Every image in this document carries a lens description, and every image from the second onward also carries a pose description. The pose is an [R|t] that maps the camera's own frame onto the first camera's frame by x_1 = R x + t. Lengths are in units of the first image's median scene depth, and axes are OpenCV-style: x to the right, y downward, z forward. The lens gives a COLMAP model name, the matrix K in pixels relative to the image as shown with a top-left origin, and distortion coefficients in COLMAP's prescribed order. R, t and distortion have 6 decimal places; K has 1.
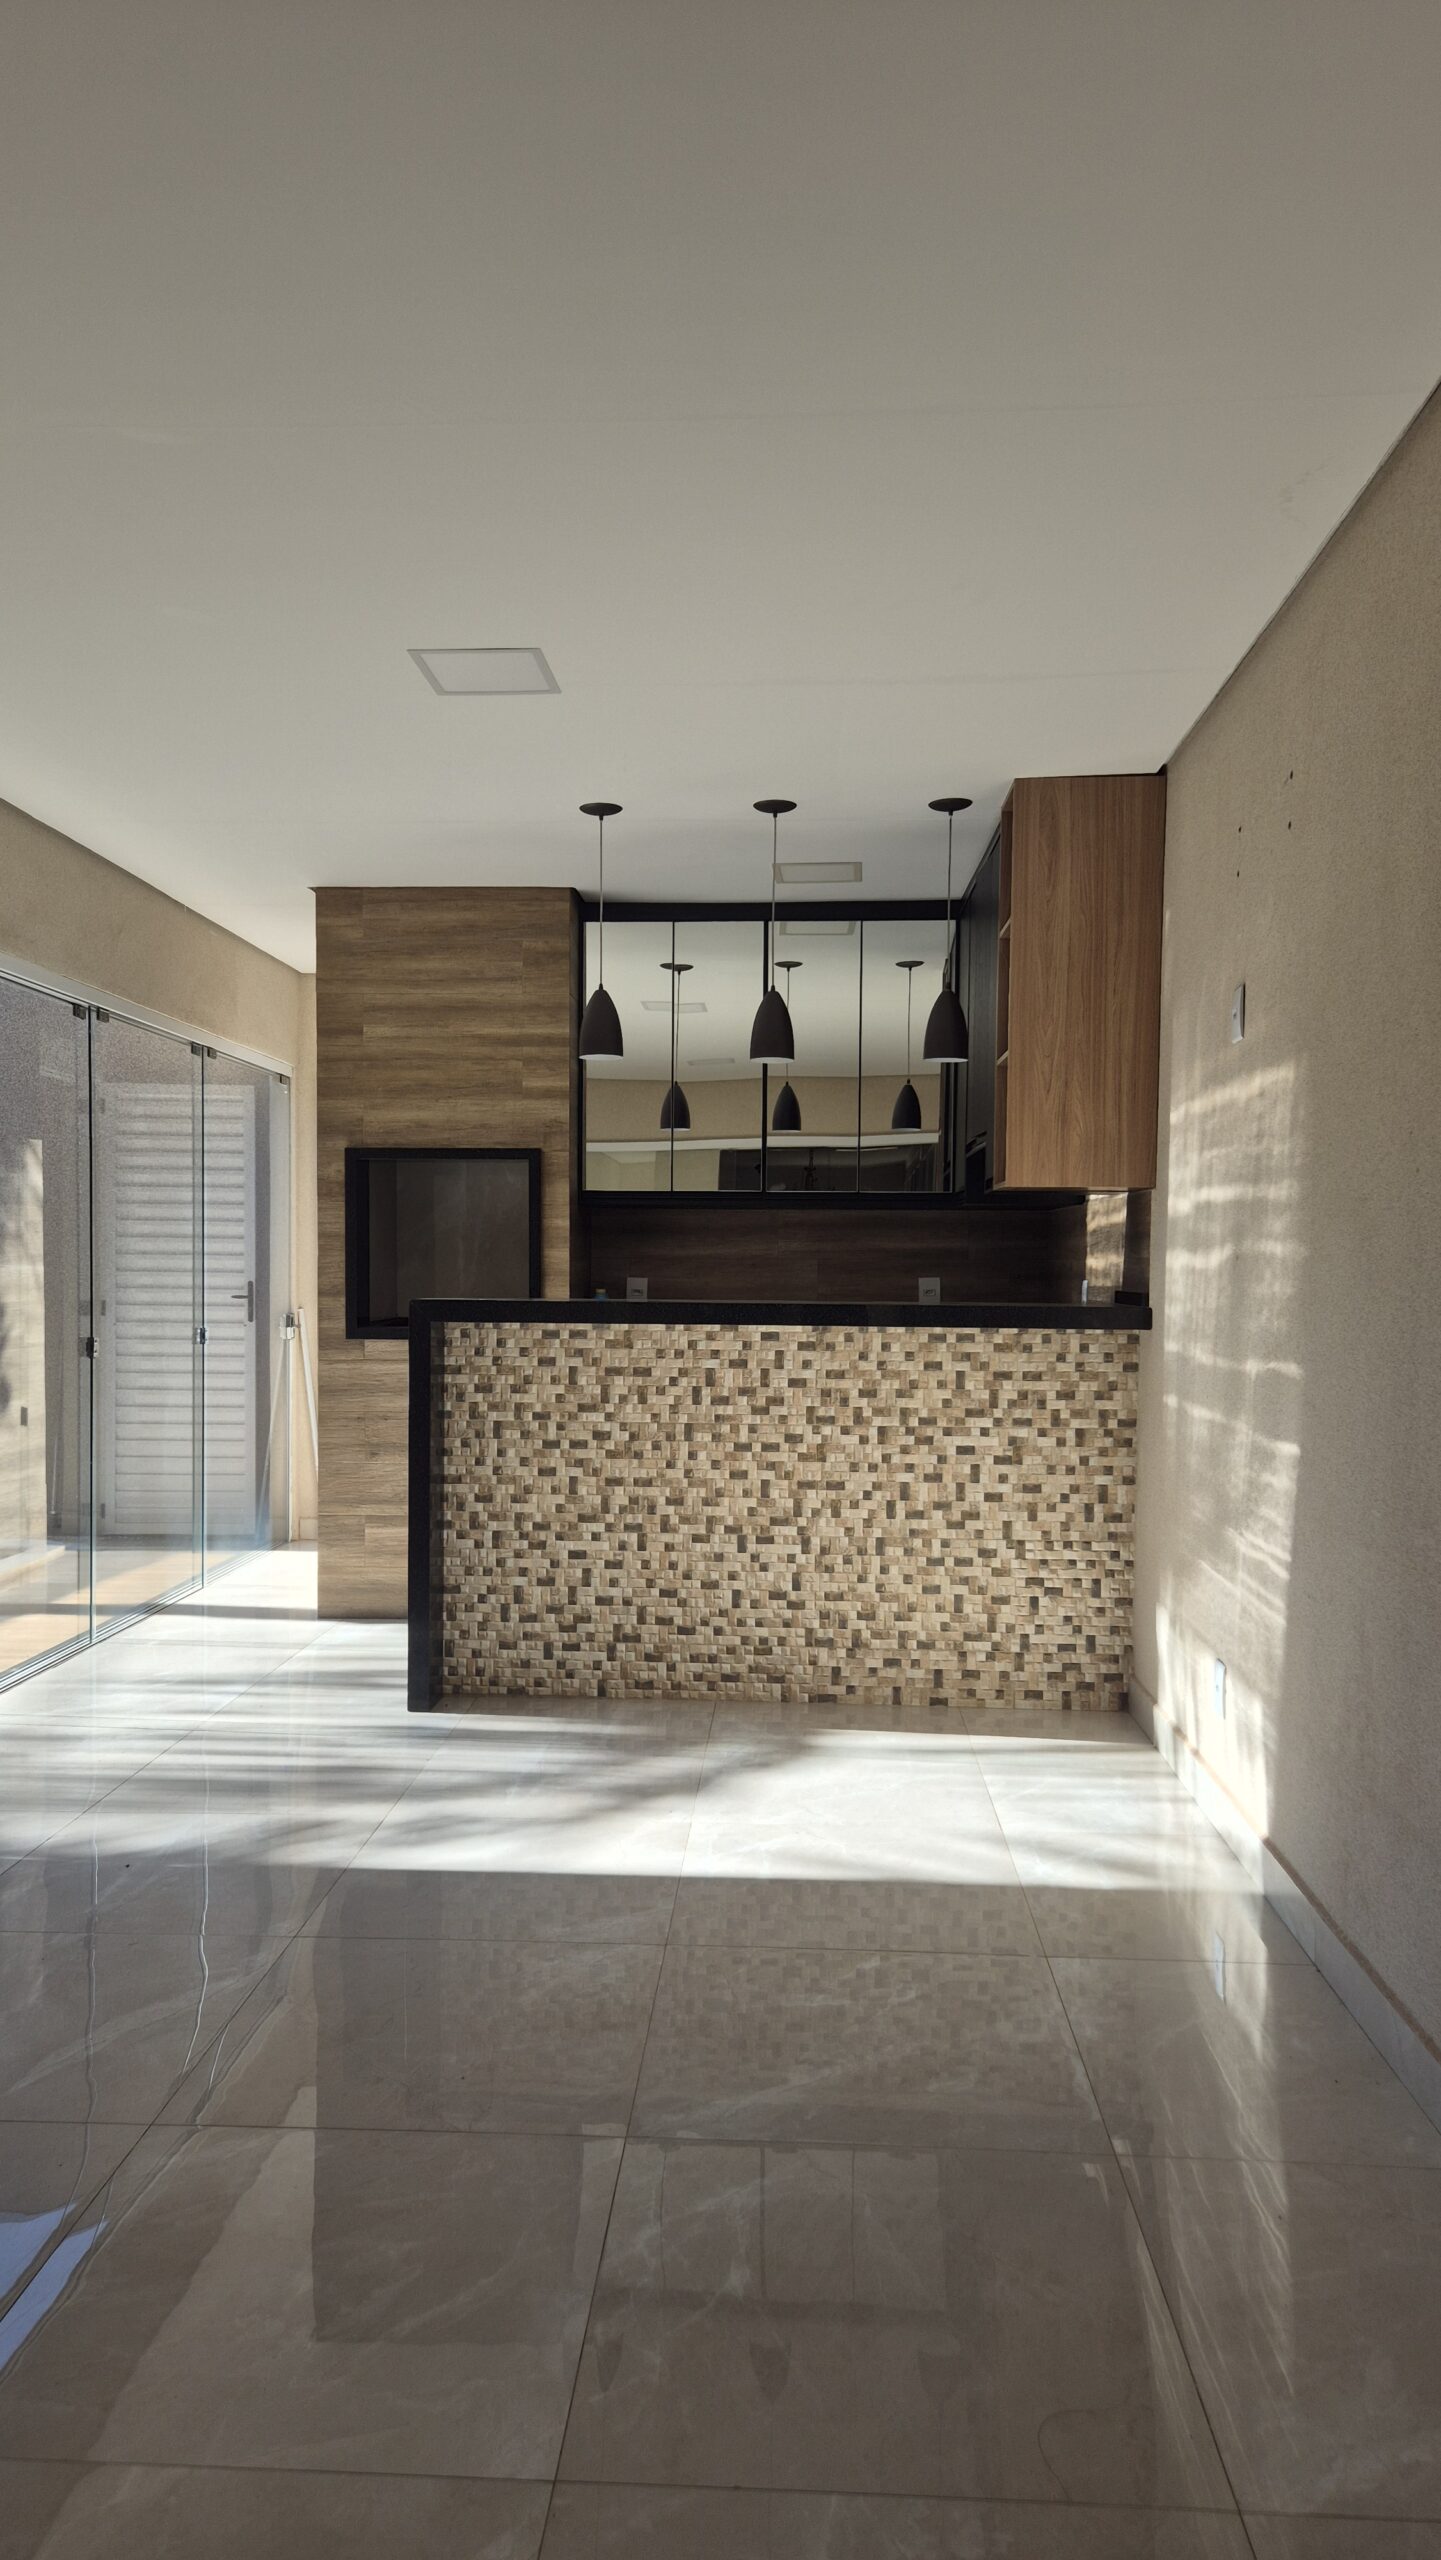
lens RADIAL K [[1718.6, 0, 720.8], [0, 1718.6, 1312.7], [0, 0, 1]] dist [0.093273, -0.086423]
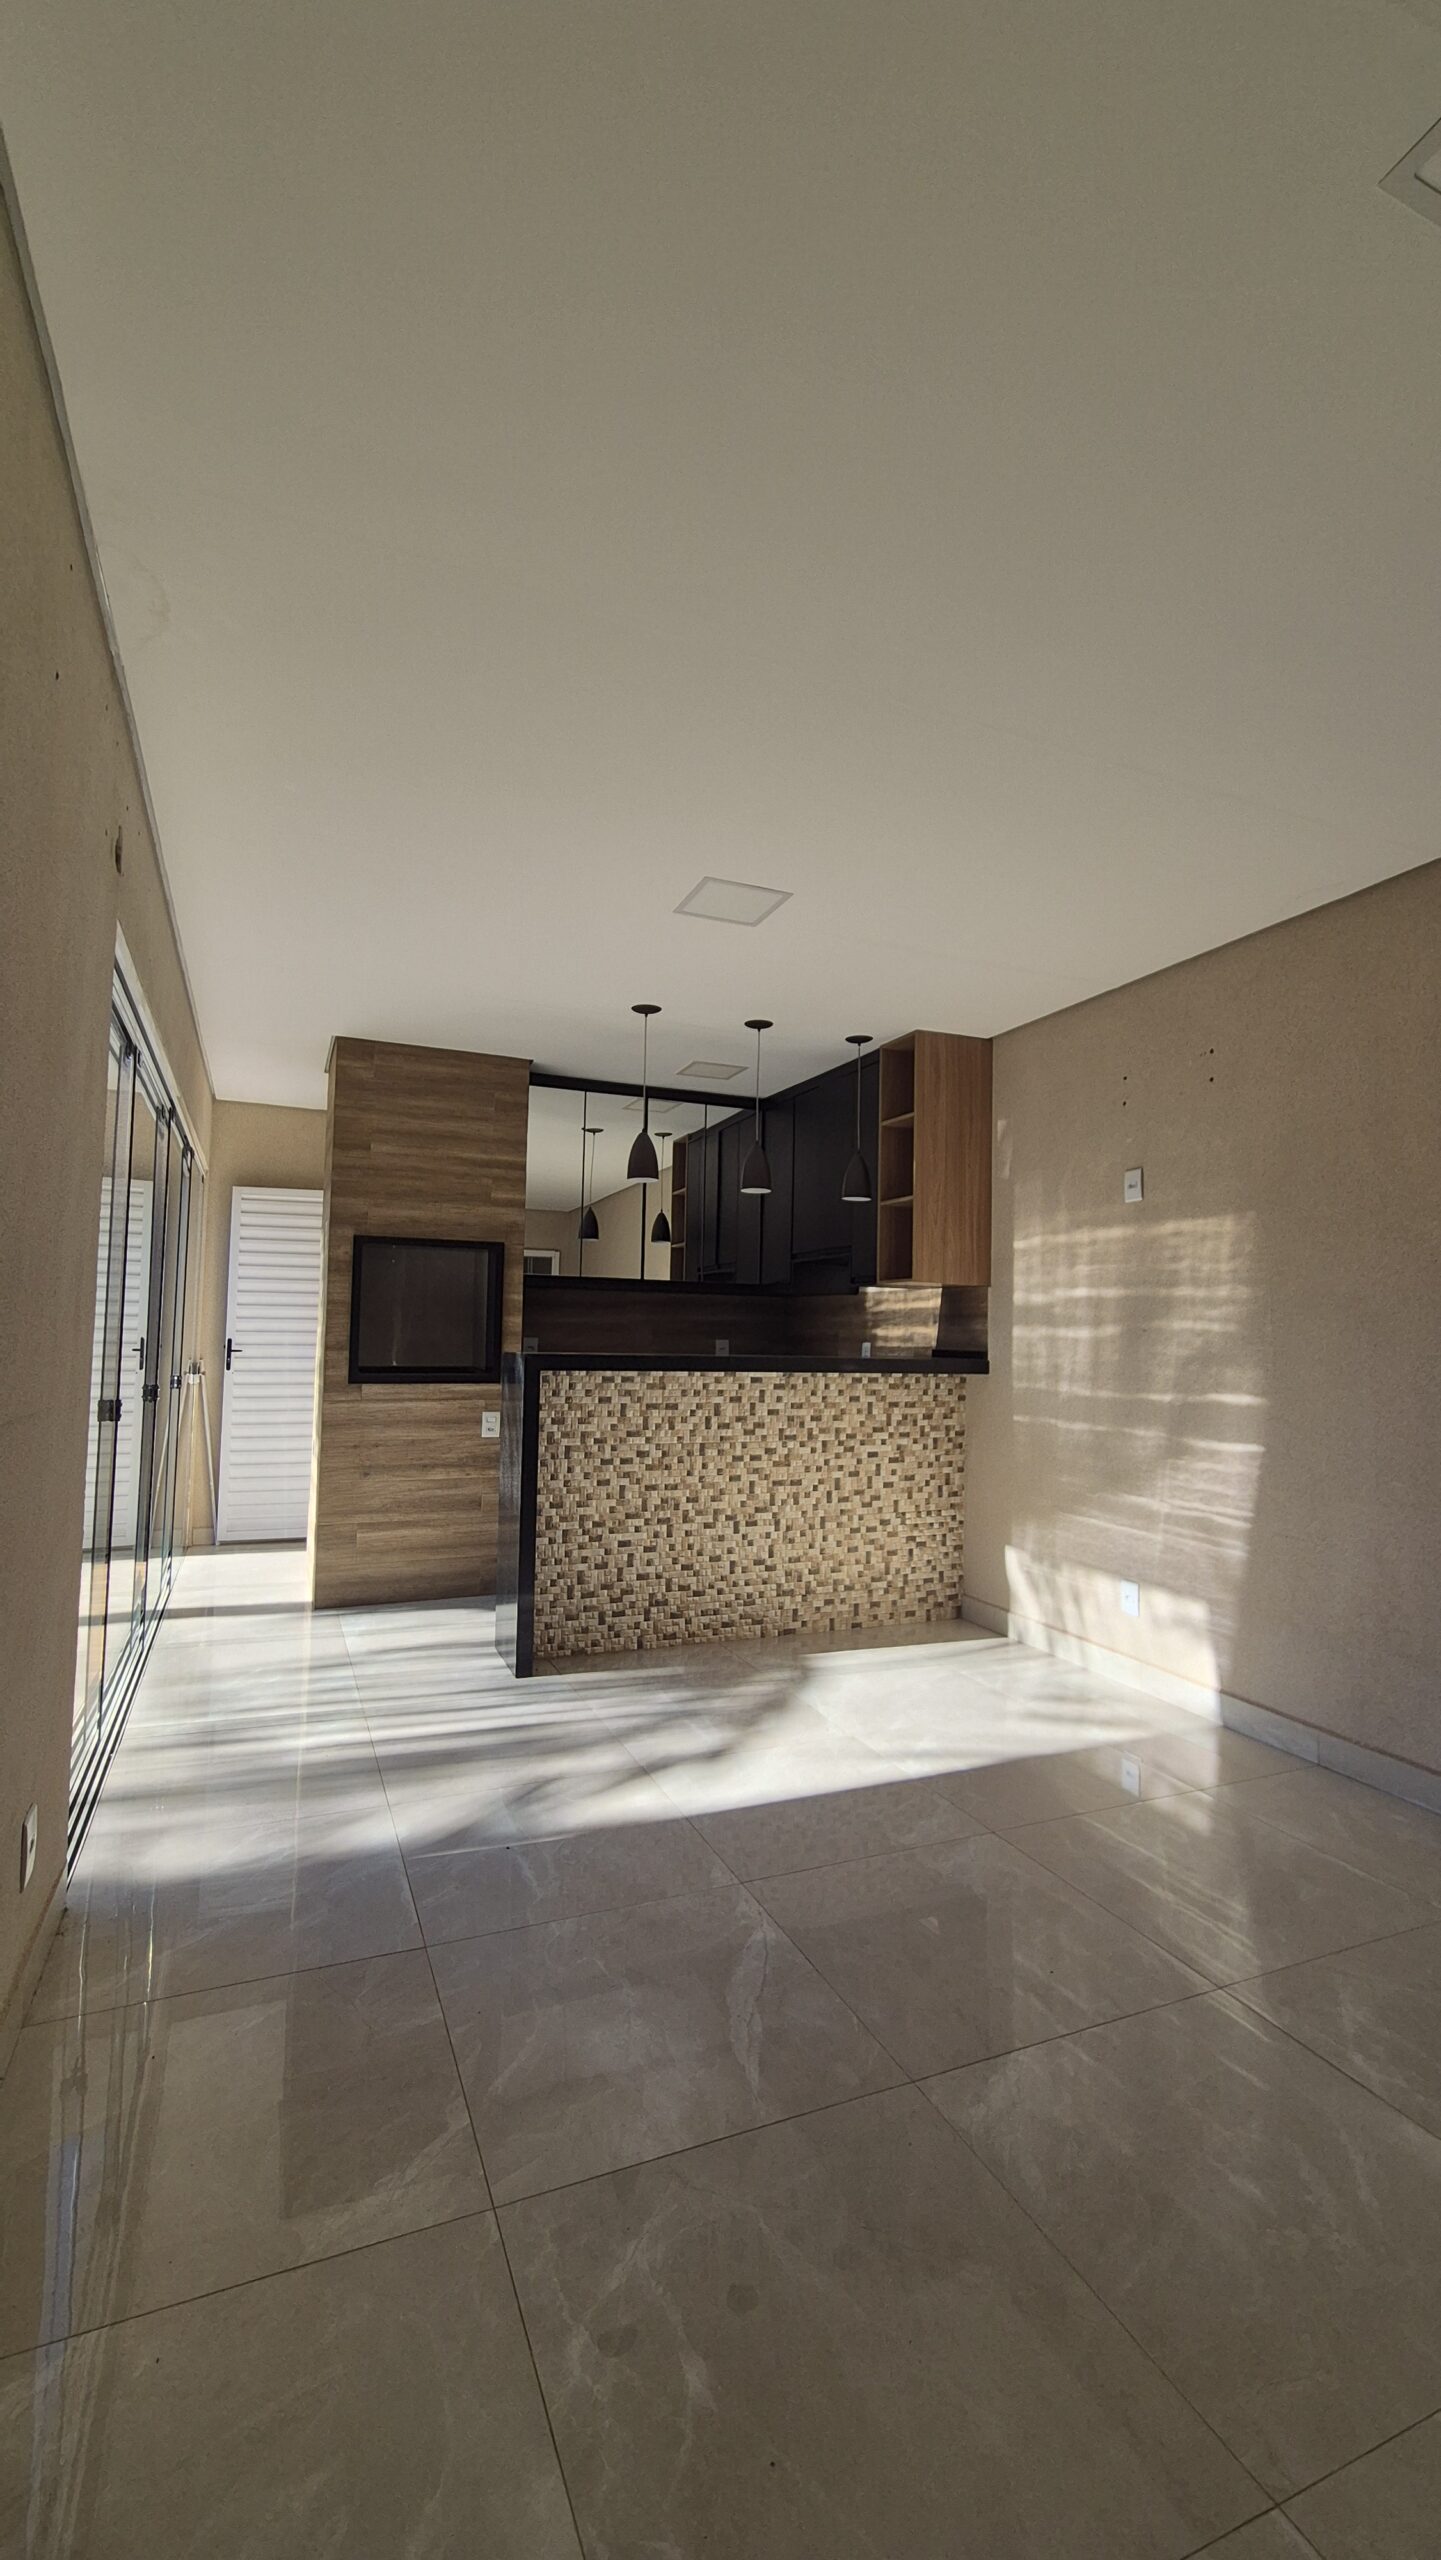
lens RADIAL K [[1059.8, 0, 726.5], [0, 1059.8, 1275.4], [0, 0, 1]] dist [0.001763, -0.000394]
pose [[0.897035, 0.036585, 0.440444, -0.386621], [-0.000669, 0.996679, -0.081425, -0.001354], [-0.441960, 0.072747, 0.894080, 0.208741]]
